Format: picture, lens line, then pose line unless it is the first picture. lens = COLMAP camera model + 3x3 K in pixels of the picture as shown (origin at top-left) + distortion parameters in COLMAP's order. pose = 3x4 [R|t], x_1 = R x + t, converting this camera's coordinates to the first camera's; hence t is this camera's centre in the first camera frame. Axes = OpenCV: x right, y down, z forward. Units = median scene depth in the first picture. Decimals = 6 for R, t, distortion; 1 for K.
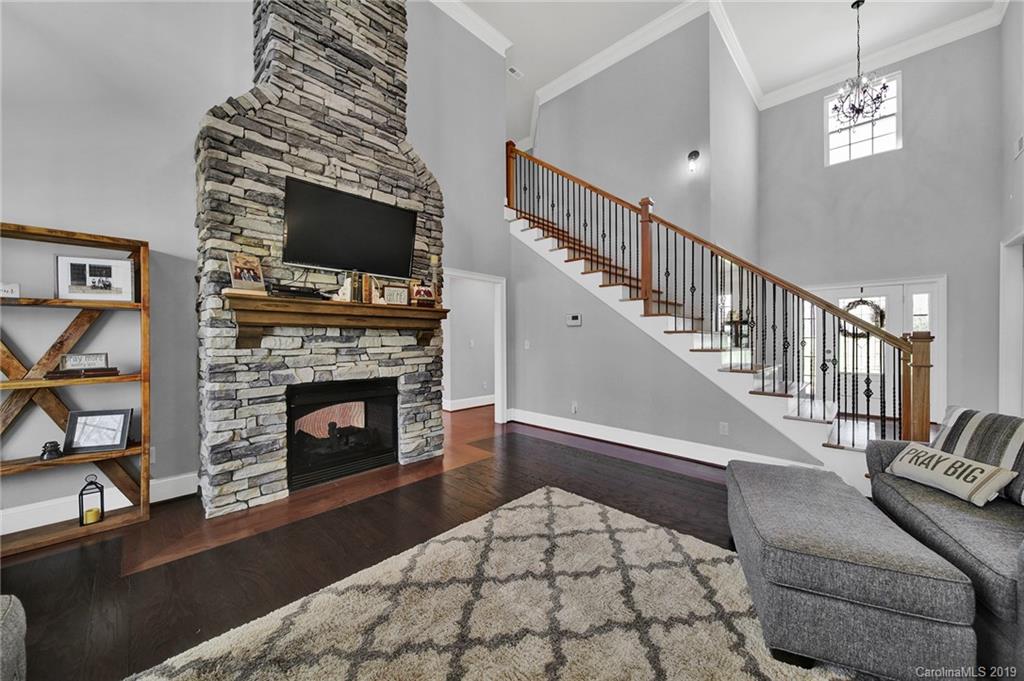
lens RADIAL K [[368.1, 0, 512.7], [0, 368.1, 337.7], [0, 0, 1]] dist [-0.001825, -0.000883]
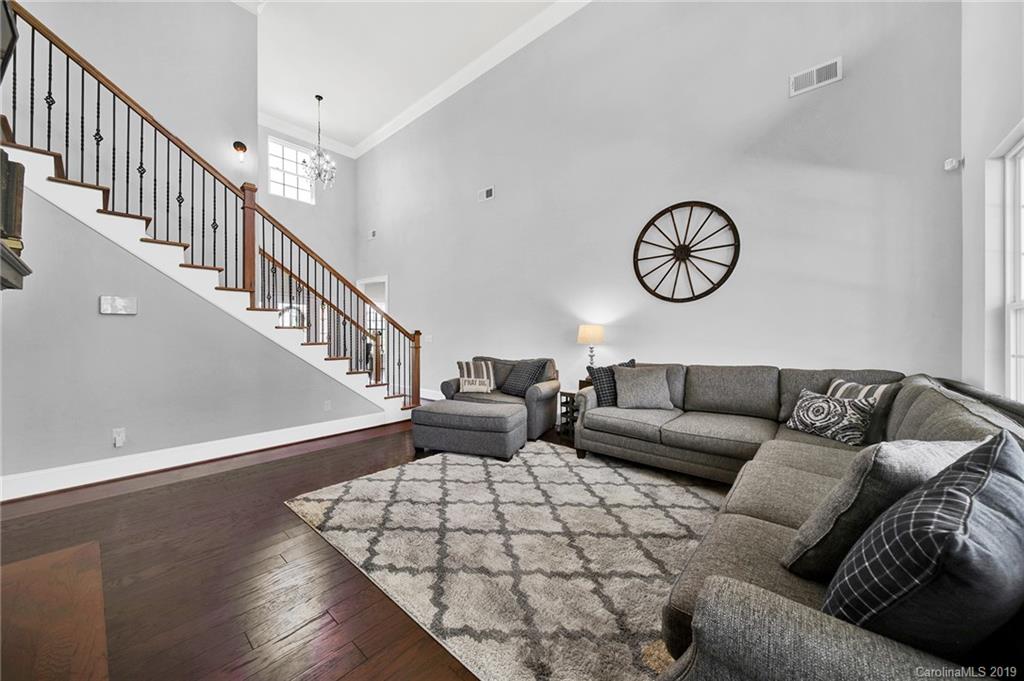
lens RADIAL K [[368.1, 0, 511.6], [0, 368.1, 336.0], [0, 0, 1]] dist [-0.001825, -0.000883]
pose [[-0.063871, -0.002566, 0.997955, -1.120047], [-0.000830, 0.999996, 0.002518, 0.009895], [-0.997958, -0.000667, -0.063873, 0.716598]]
